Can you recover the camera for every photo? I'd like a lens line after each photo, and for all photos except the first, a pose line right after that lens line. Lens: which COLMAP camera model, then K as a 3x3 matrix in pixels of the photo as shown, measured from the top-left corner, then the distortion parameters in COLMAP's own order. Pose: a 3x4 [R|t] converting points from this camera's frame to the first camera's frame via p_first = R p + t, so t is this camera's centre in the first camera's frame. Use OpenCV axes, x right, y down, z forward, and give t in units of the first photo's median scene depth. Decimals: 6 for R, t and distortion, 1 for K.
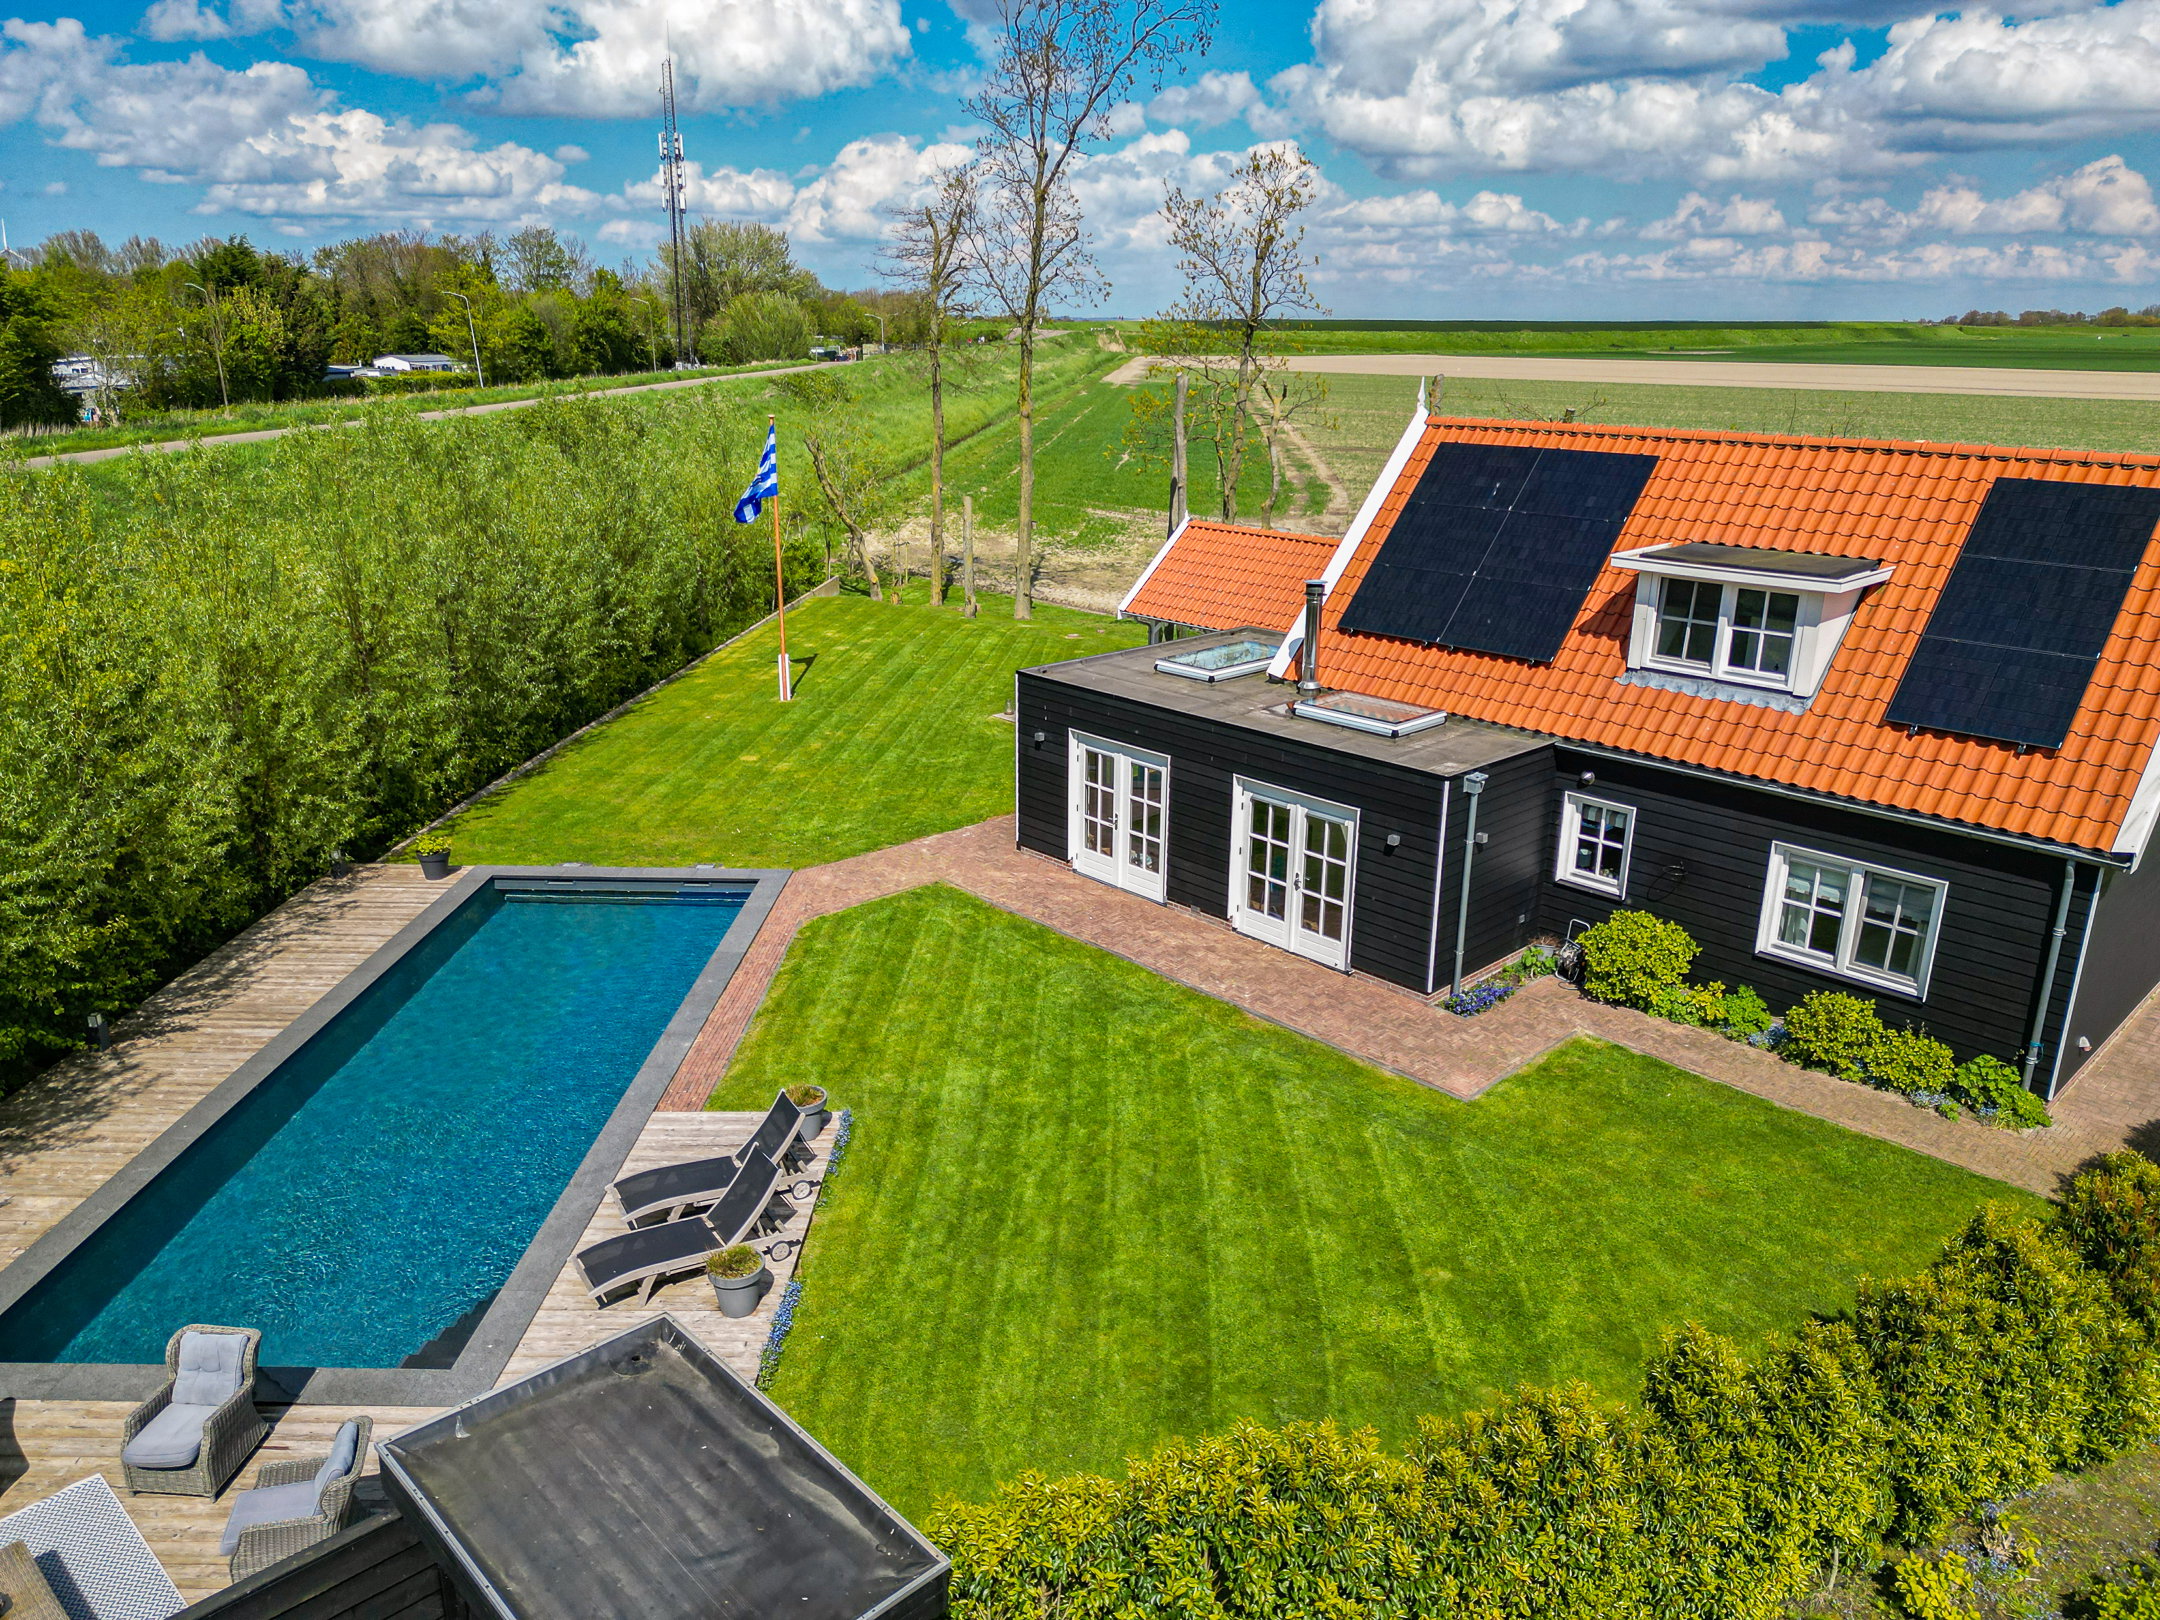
lens RADIAL K [[1512.8, 0, 1090.6], [0, 1512.8, 801.6], [0, 0, 1]] dist [0.043829, -0.036968]
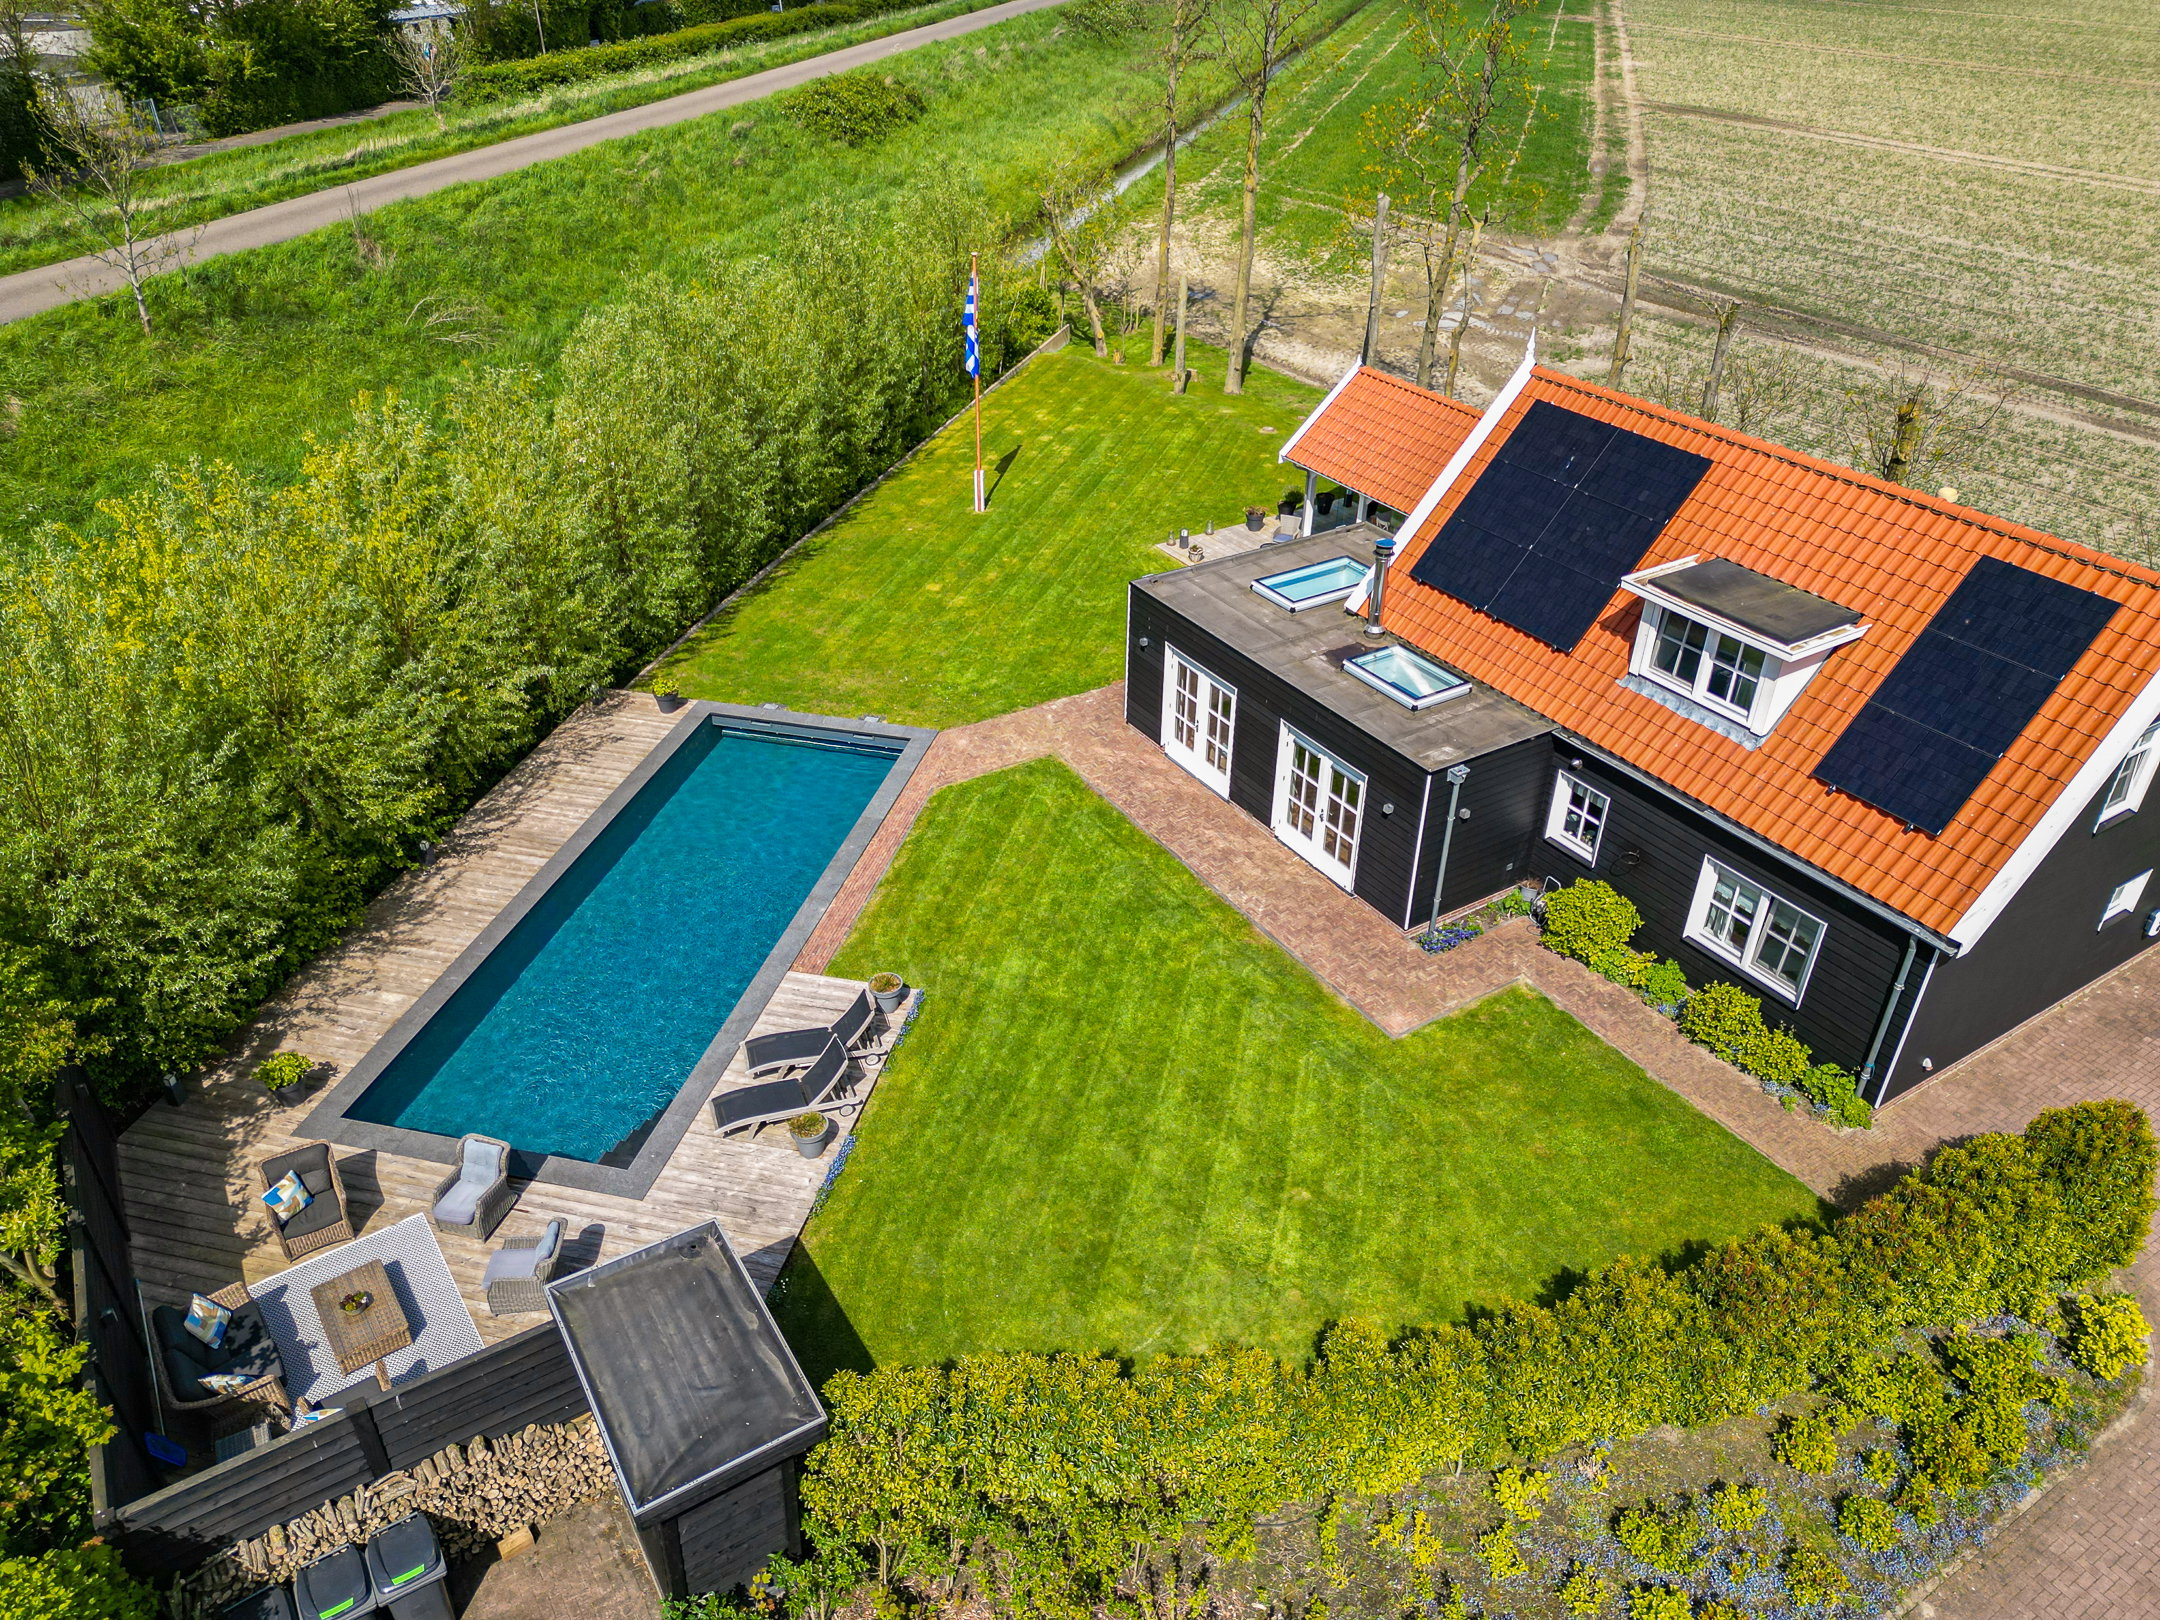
lens RADIAL K [[1512.8, 0, 1090.6], [0, 1512.8, 801.6], [0, 0, 1]] dist [0.043829, -0.036968]
pose [[0.978336, 0.111862, -0.174201, 0.173346], [-0.064530, 0.964304, 0.256814, -0.267558], [0.196711, -0.240009, 0.950632, -0.186772]]
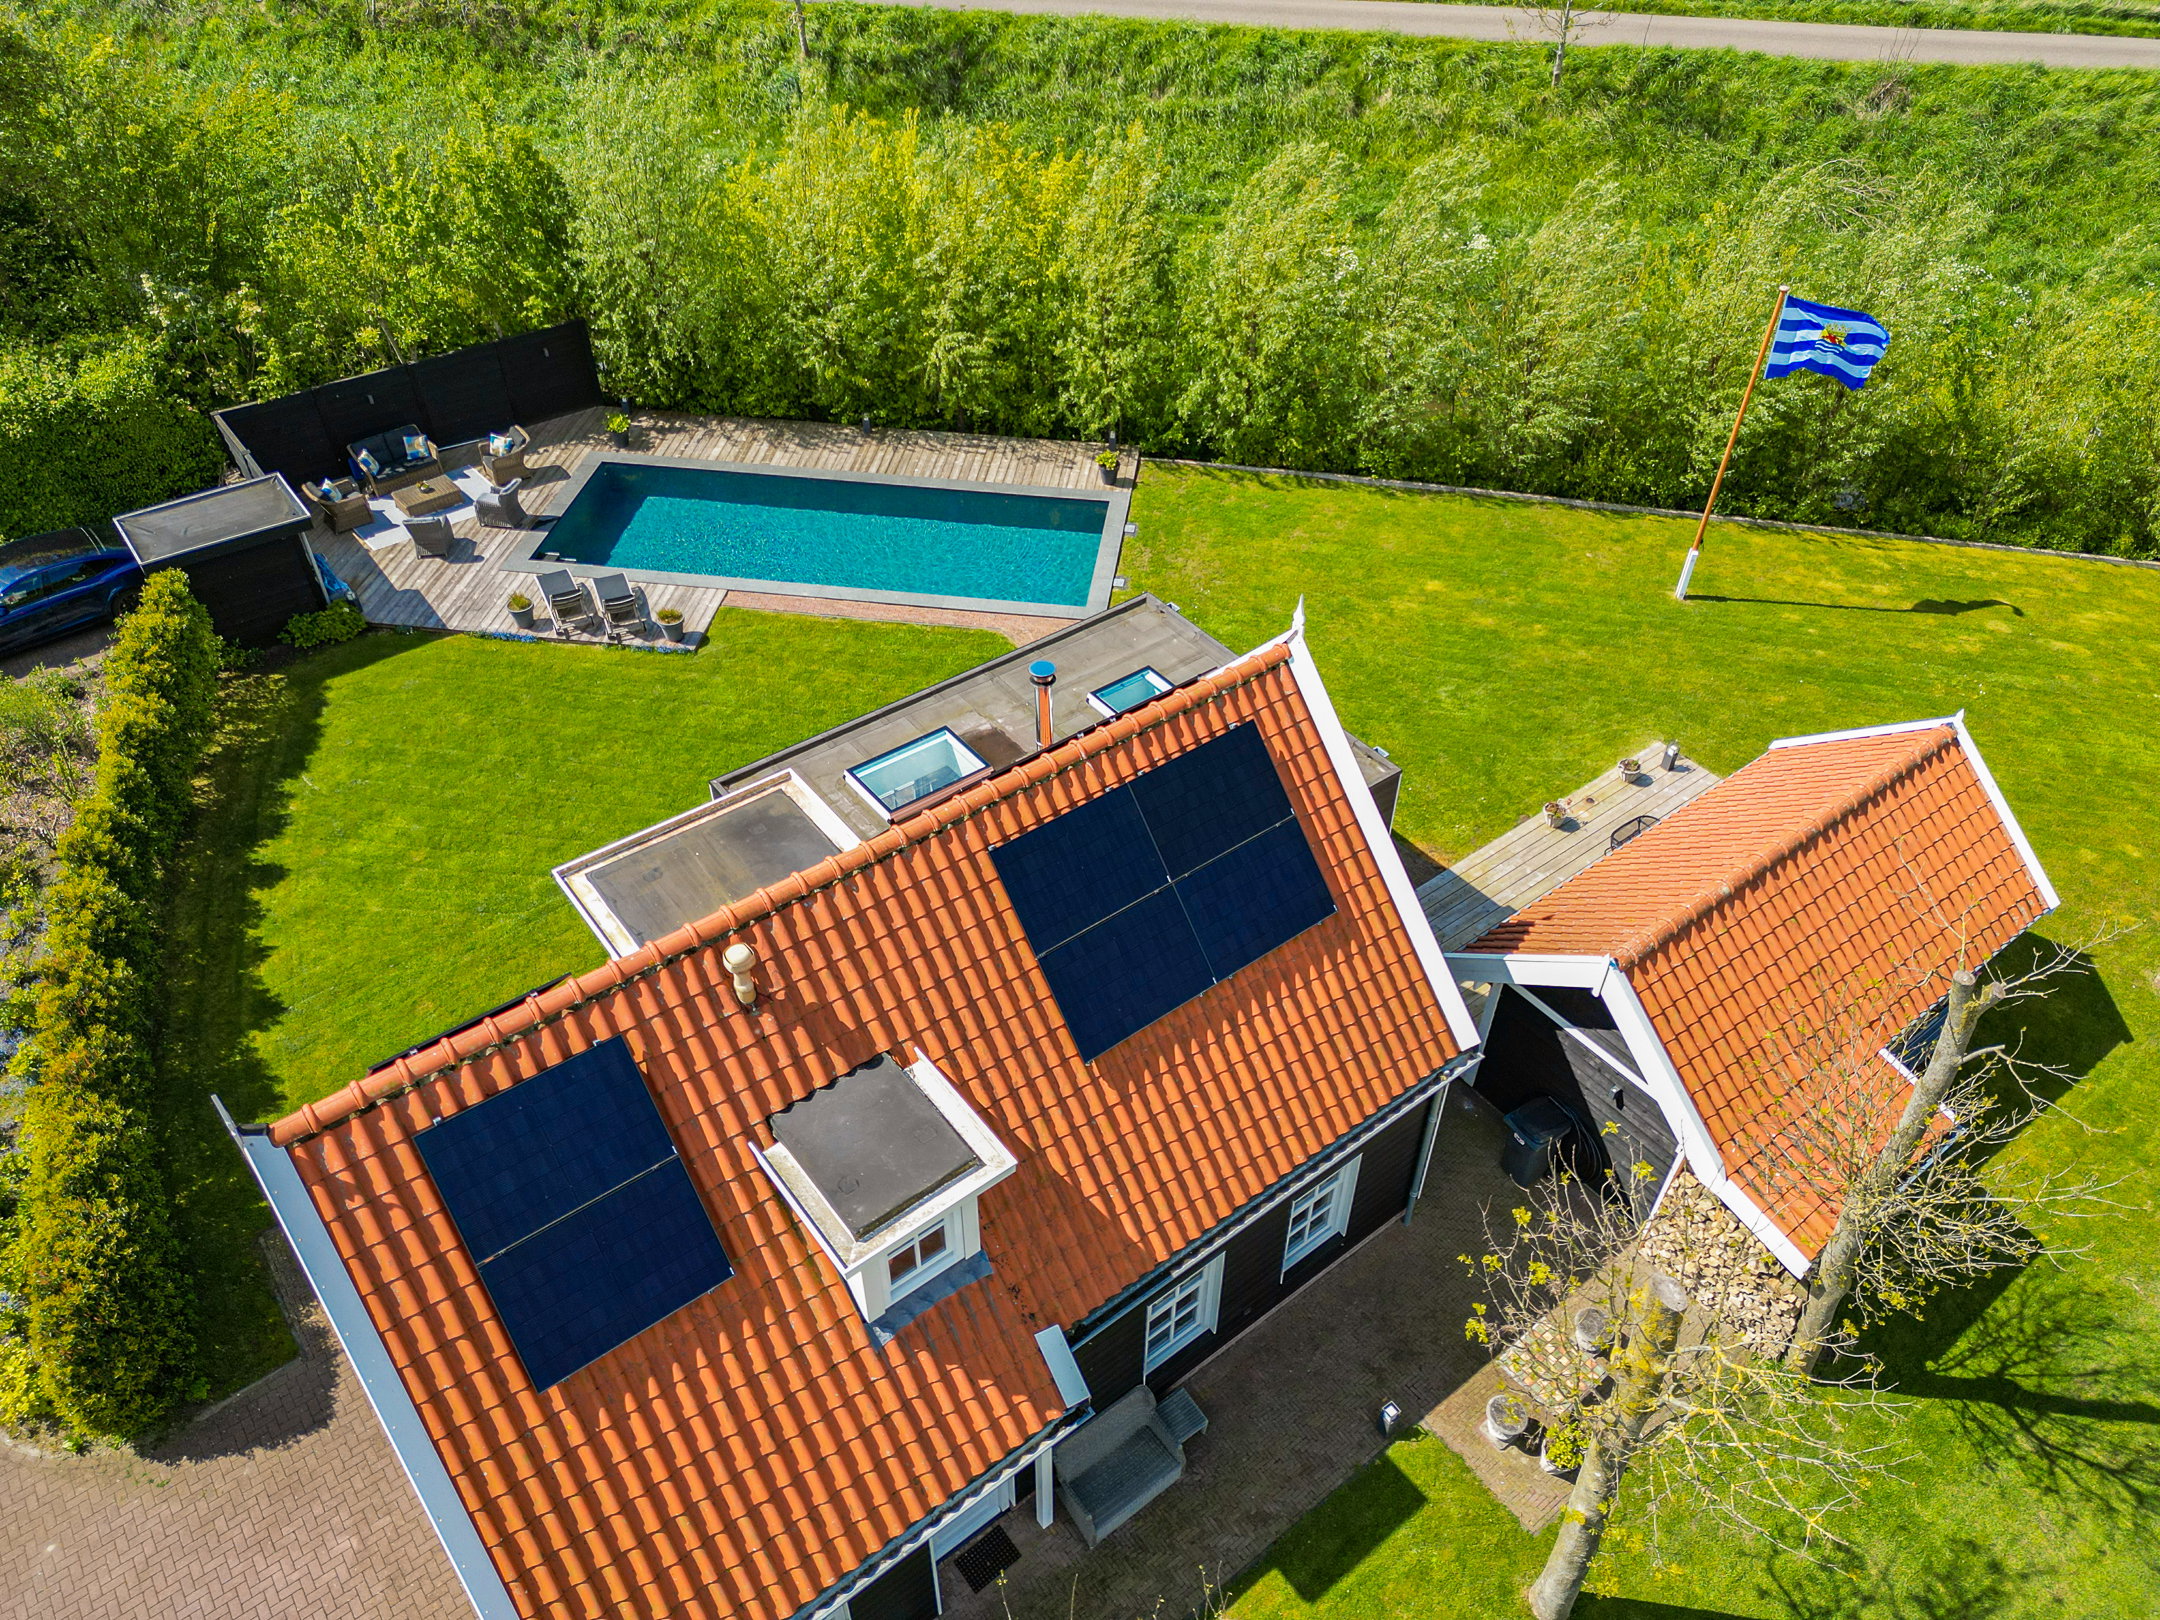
lens RADIAL K [[1512.8, 0, 1090.6], [0, 1512.8, 801.6], [0, 0, 1]] dist [0.043829, -0.036968]
pose [[-0.113658, 0.653633, -0.748228, 1.014783], [-0.306980, 0.693153, 0.652152, -0.801439], [0.944905, 0.303814, 0.121870, 1.071072]]
